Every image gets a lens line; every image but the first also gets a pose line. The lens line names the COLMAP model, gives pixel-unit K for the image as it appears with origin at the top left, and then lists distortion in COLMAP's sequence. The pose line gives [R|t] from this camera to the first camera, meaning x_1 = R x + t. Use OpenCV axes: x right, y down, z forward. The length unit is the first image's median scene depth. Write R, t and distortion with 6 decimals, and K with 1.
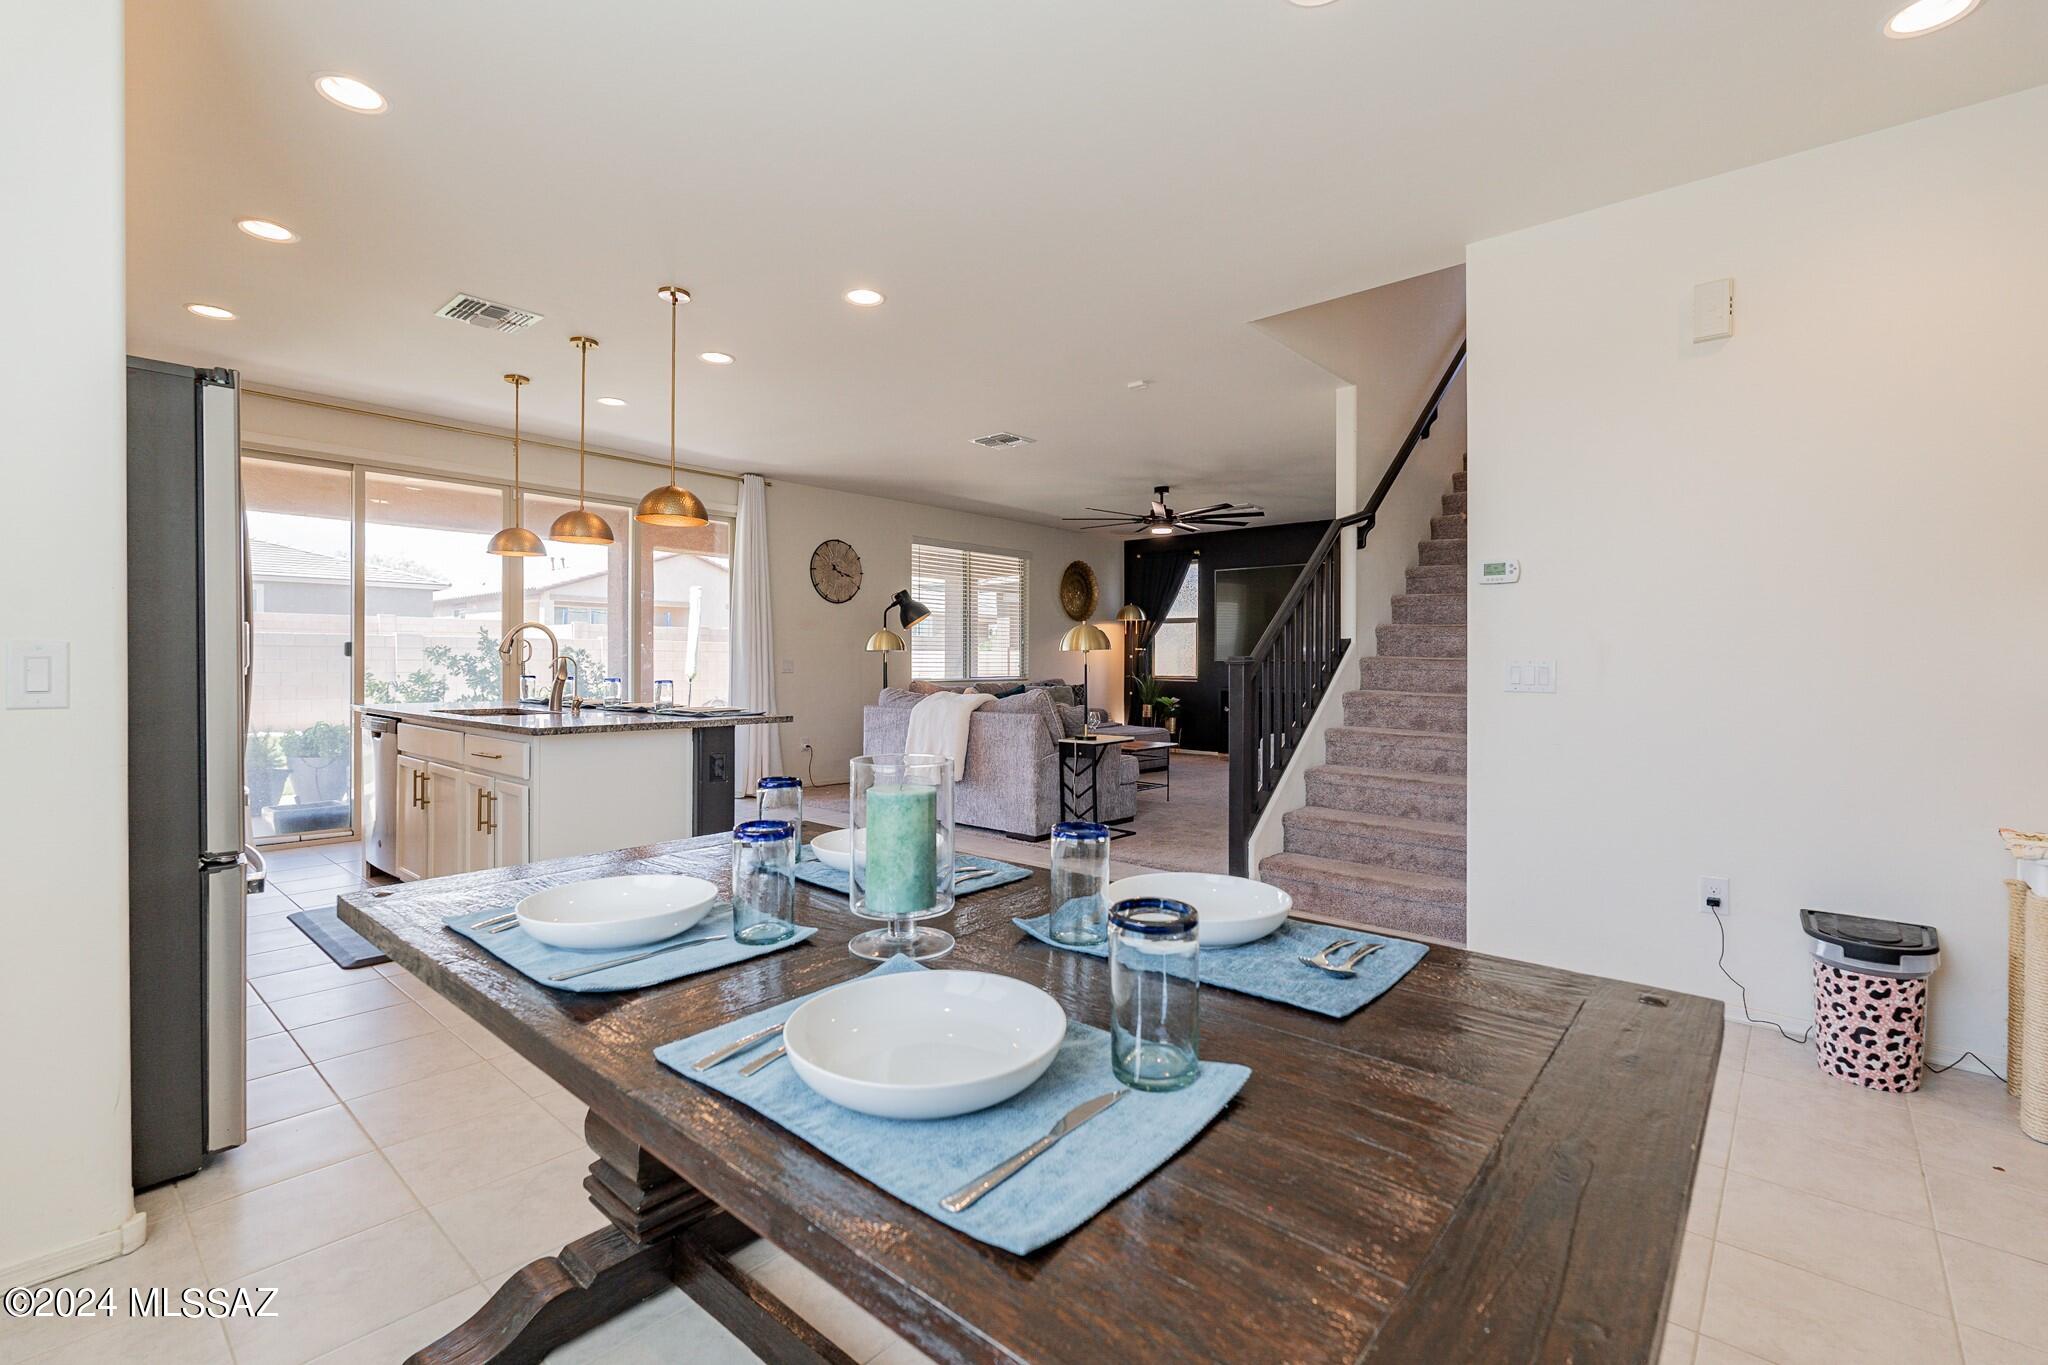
lens RADIAL K [[905.5, 0, 1013.1], [0, 905.5, 667.2], [0, 0, 1]] dist [-0.001250, 0.000461]
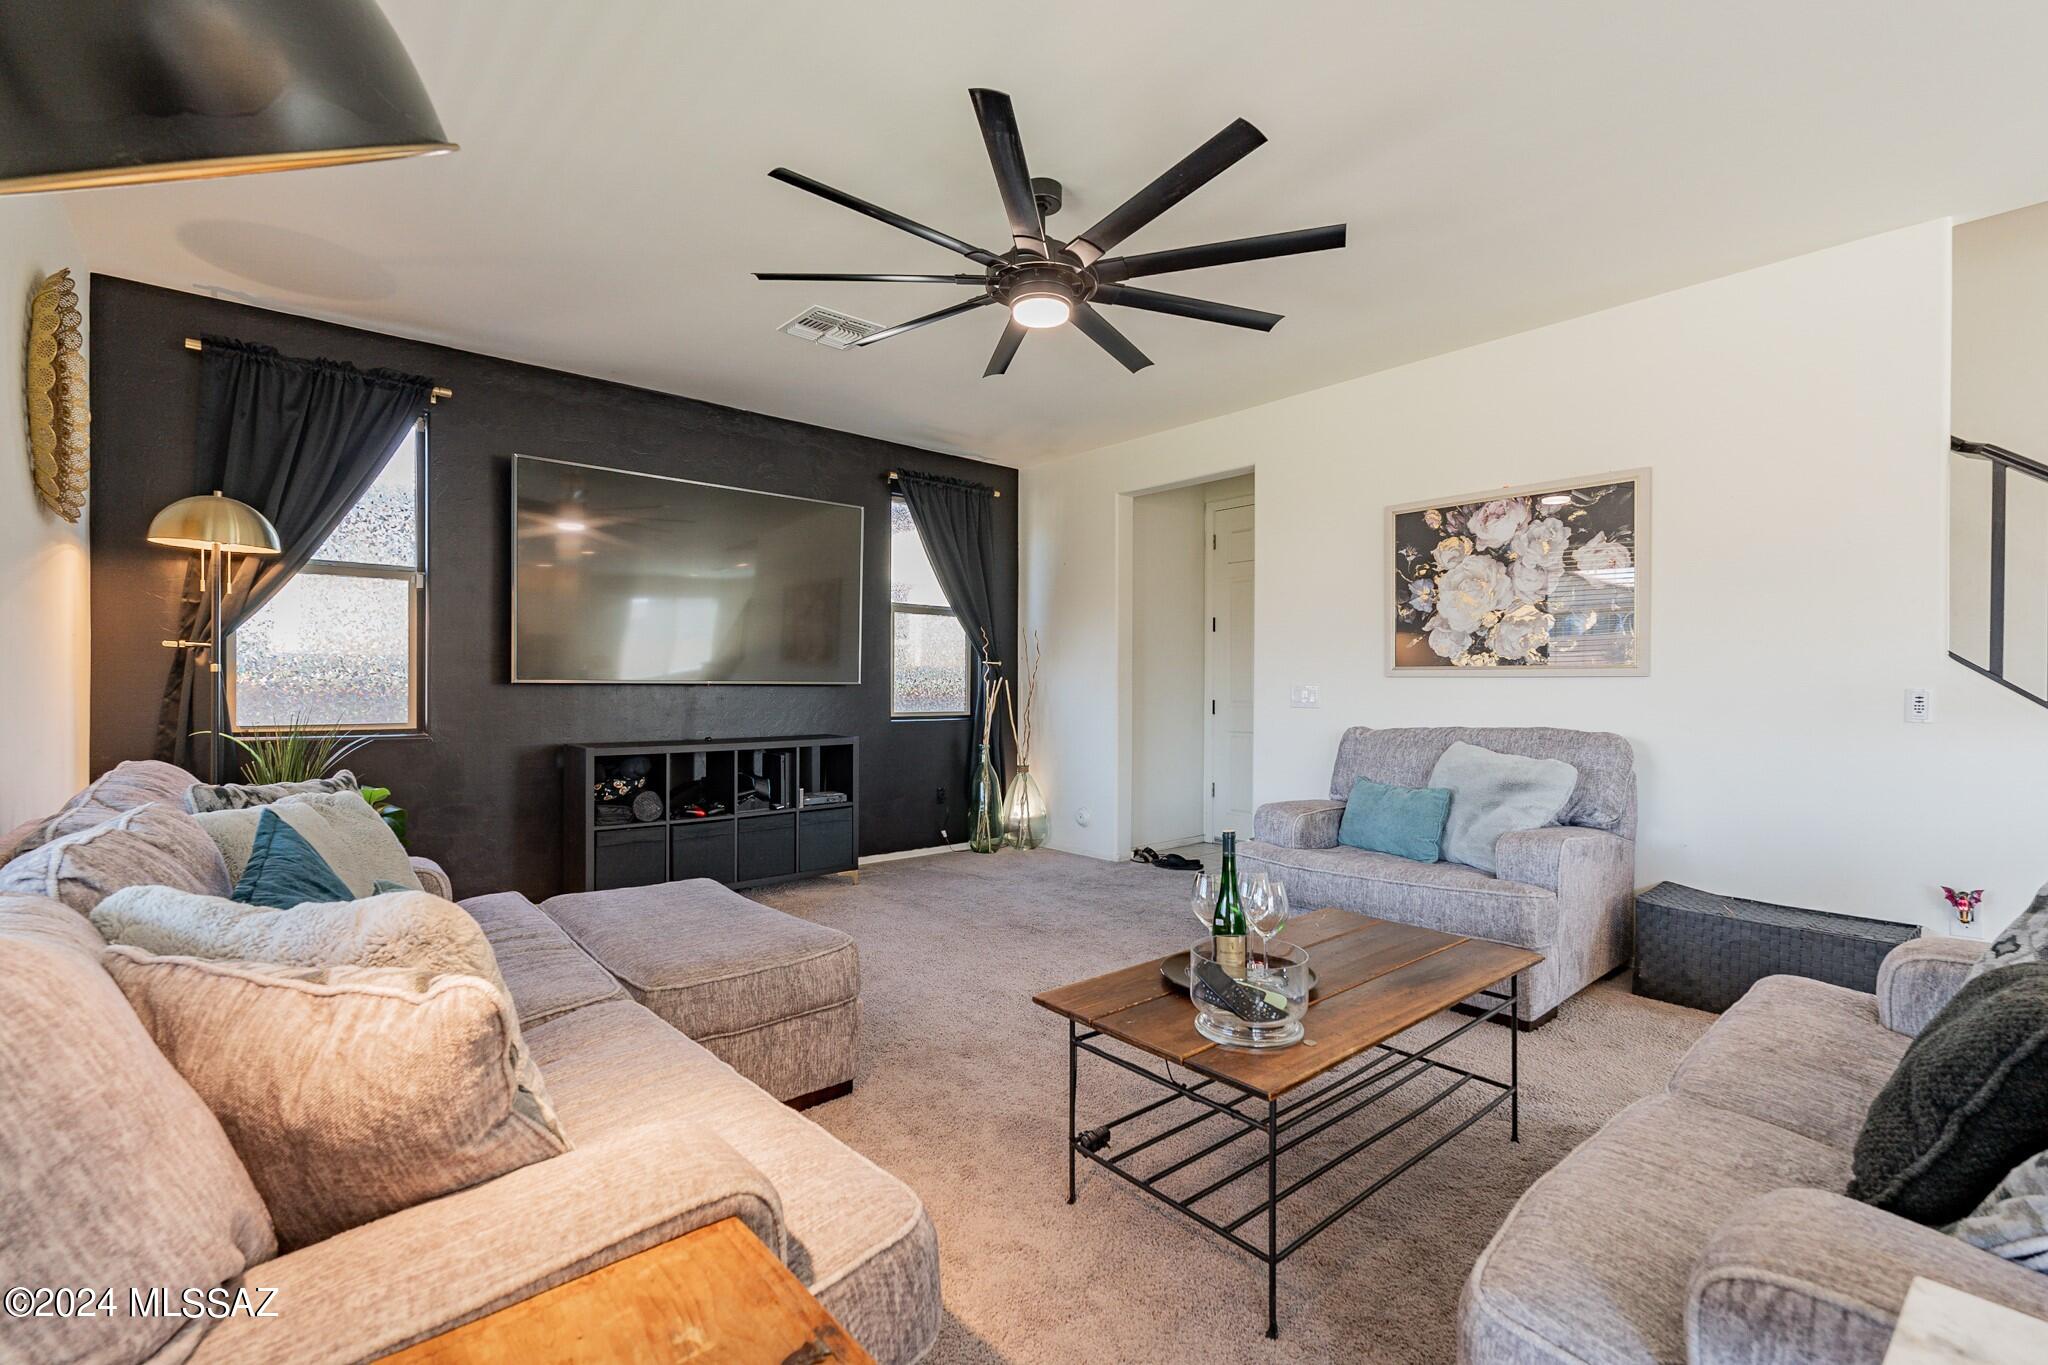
lens RADIAL K [[905.5, 0, 1038.1], [0, 905.5, 688.5], [0, 0, 1]] dist [-0.001250, 0.000461]
pose [[0.111268, -0.007591, 0.993761, -0.142029], [-0.002646, 0.999965, 0.007935, -0.008007], [-0.993787, -0.003512, 0.111244, 0.697086]]
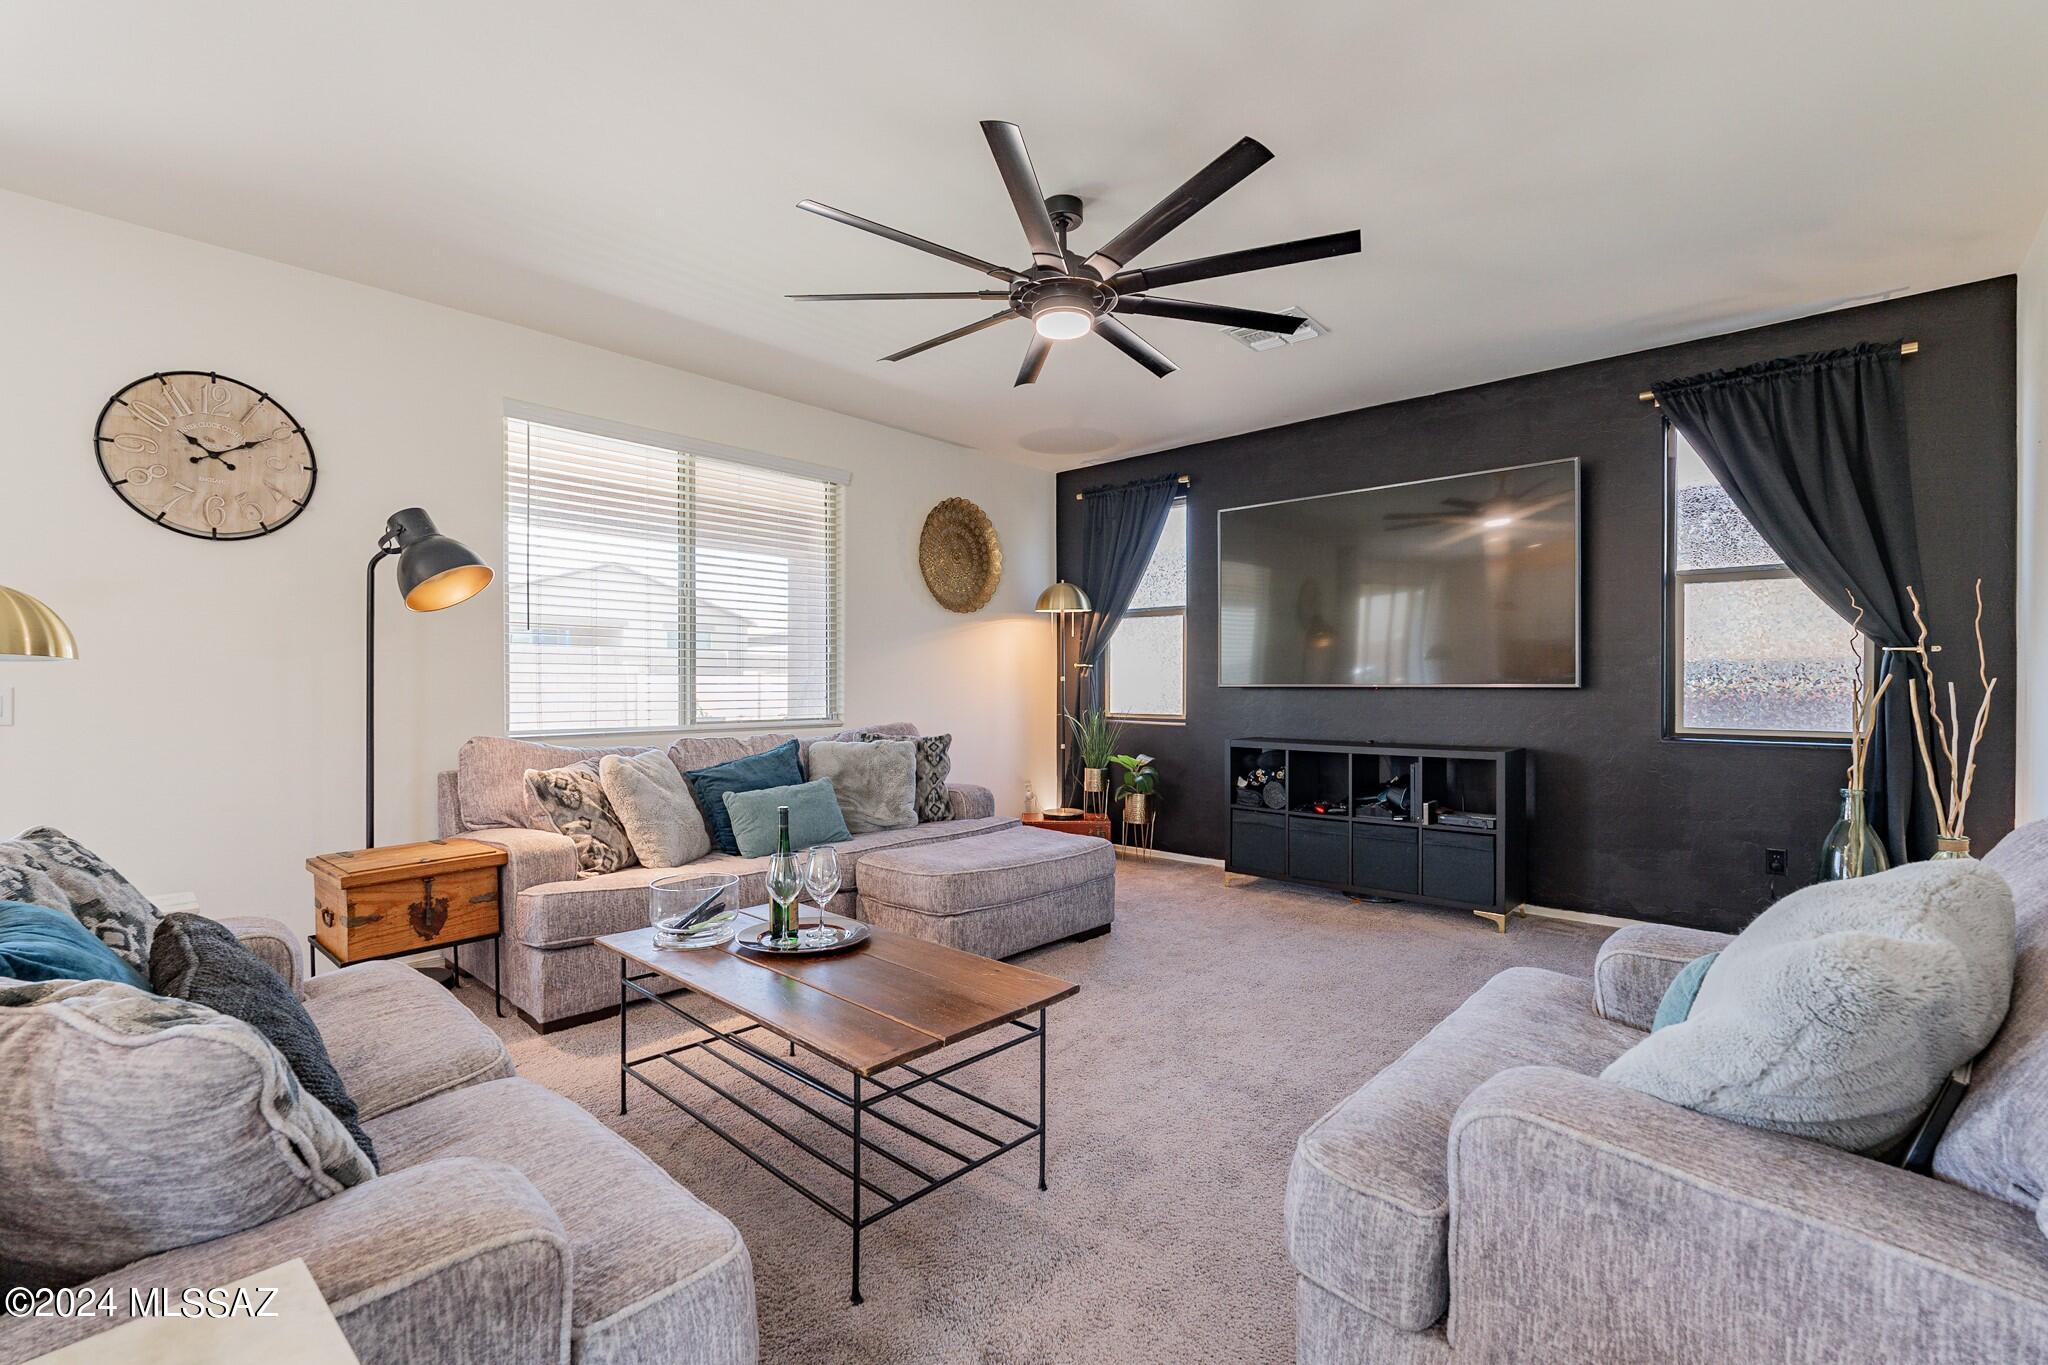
lens RADIAL K [[905.5, 0, 1008.3], [0, 905.5, 681.9], [0, 0, 1]] dist [-0.001250, 0.000461]
pose [[0.999852, -0.002546, -0.016992, 0.107419], [0.002407, 0.999964, -0.008187, -0.005736], [0.017012, 0.008145, 0.999822, 0.461135]]
